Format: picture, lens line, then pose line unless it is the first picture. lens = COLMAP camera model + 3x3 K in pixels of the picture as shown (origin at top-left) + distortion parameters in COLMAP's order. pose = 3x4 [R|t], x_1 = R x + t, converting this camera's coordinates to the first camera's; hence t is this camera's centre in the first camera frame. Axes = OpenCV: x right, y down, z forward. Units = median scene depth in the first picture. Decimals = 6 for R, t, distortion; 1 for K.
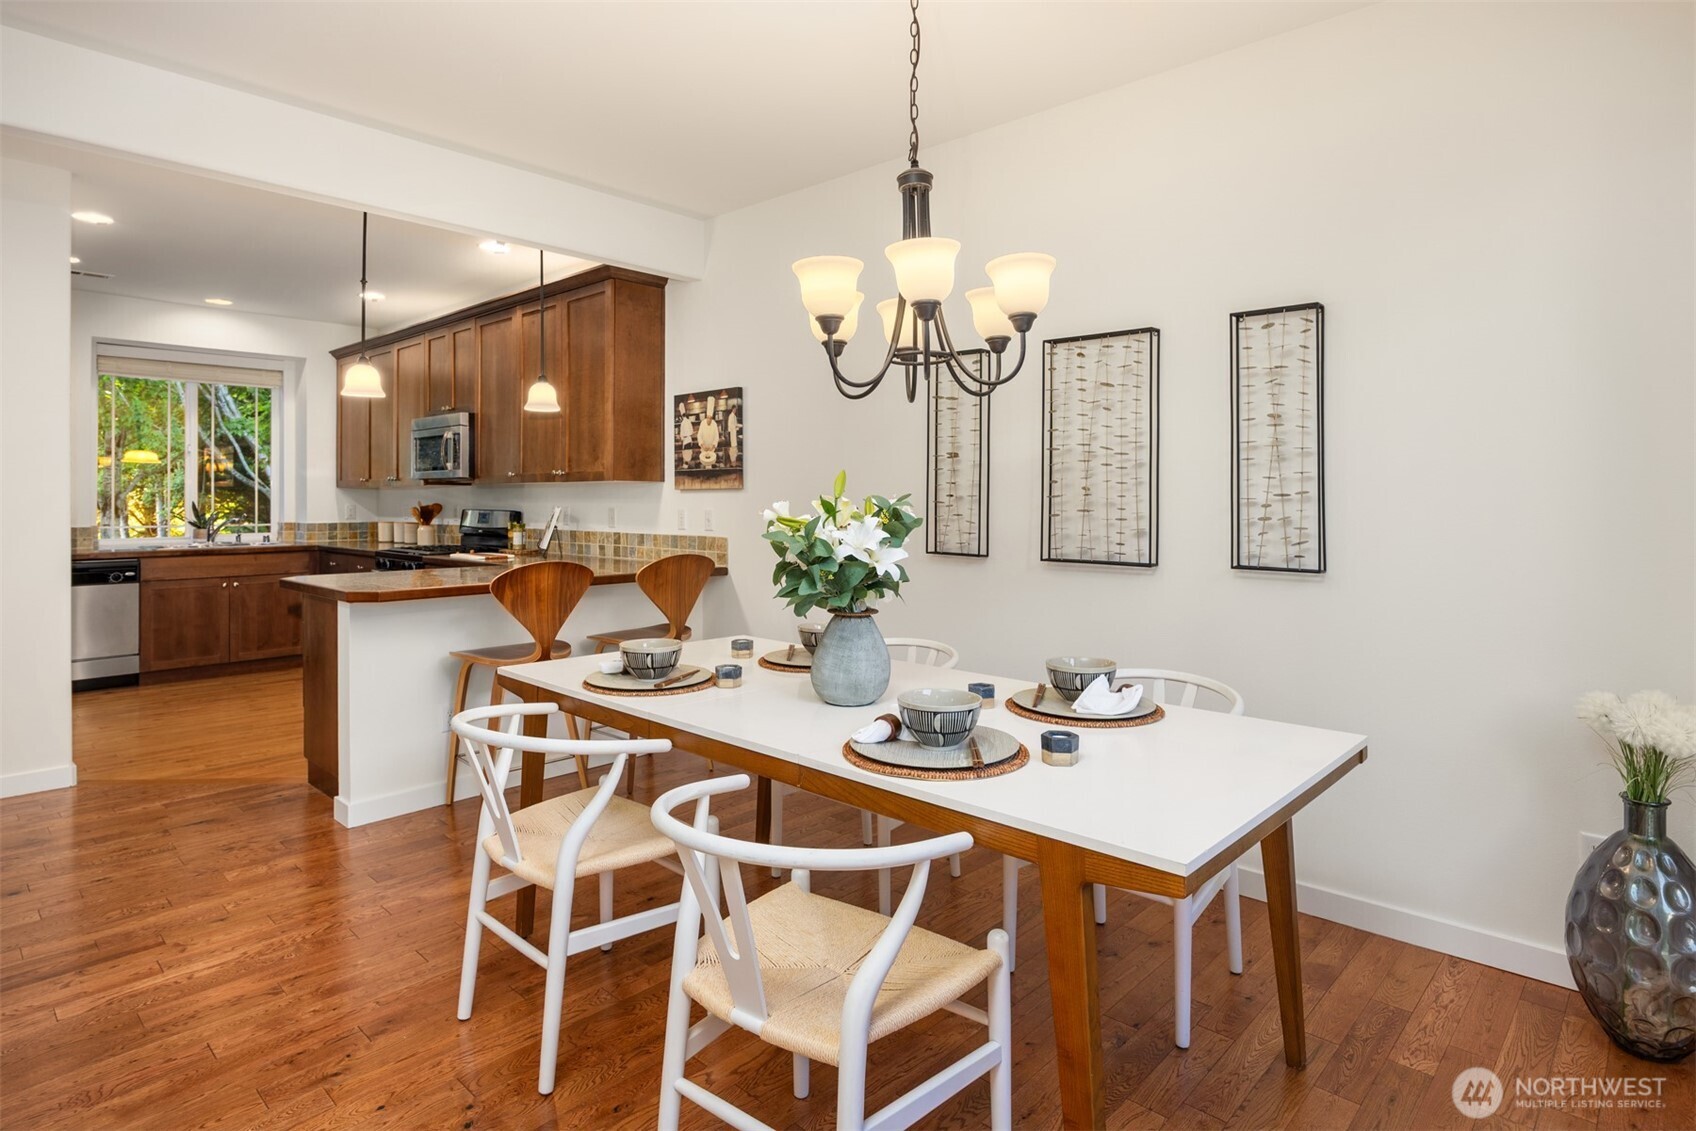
lens RADIAL K [[917.7, 0, 857.8], [0, 917.7, 475.9], [0, 0, 1]] dist [0.013251, -0.000329]
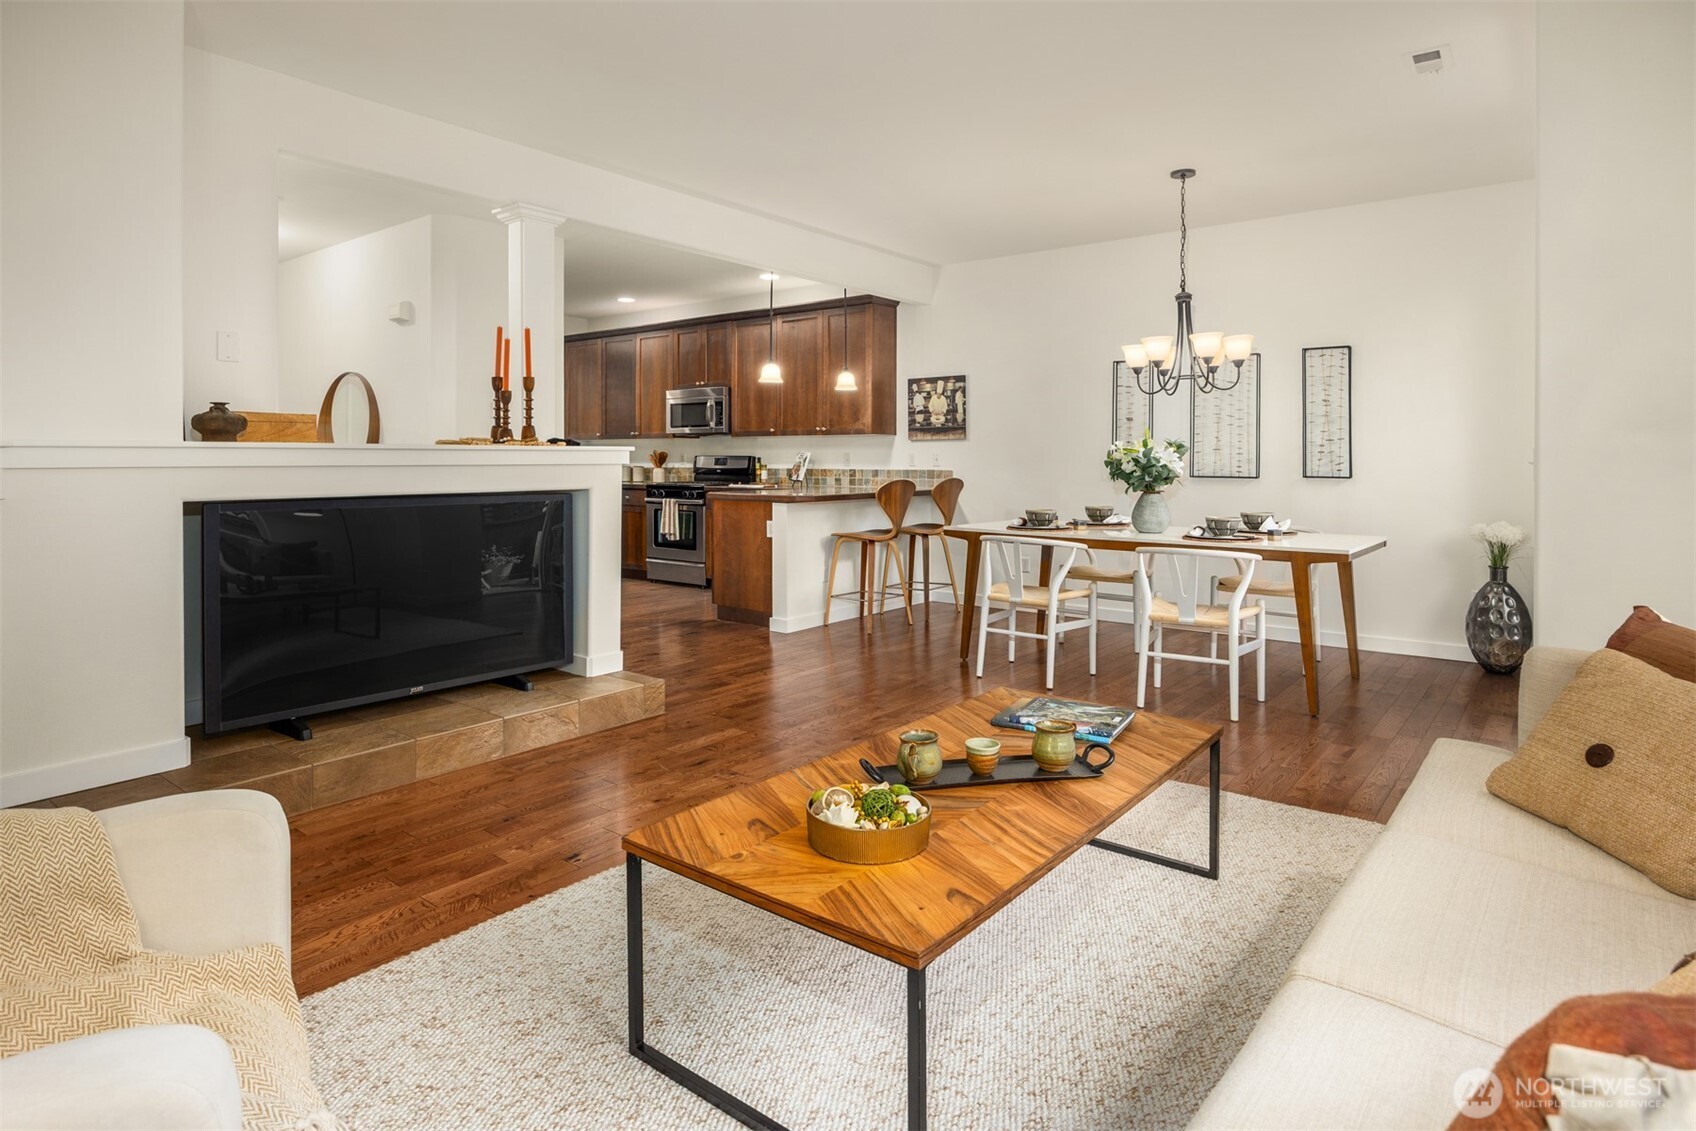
lens RADIAL K [[988.1, 0, 777.8], [0, 988.1, 433.0], [0, 0, 1]] dist [0.005382, 0.000991]
pose [[0.998865, -0.001632, 0.047596, -0.525297], [0.001588, 0.999998, 0.000953, 0.001145], [-0.047598, -0.000876, 0.998866, -0.682349]]
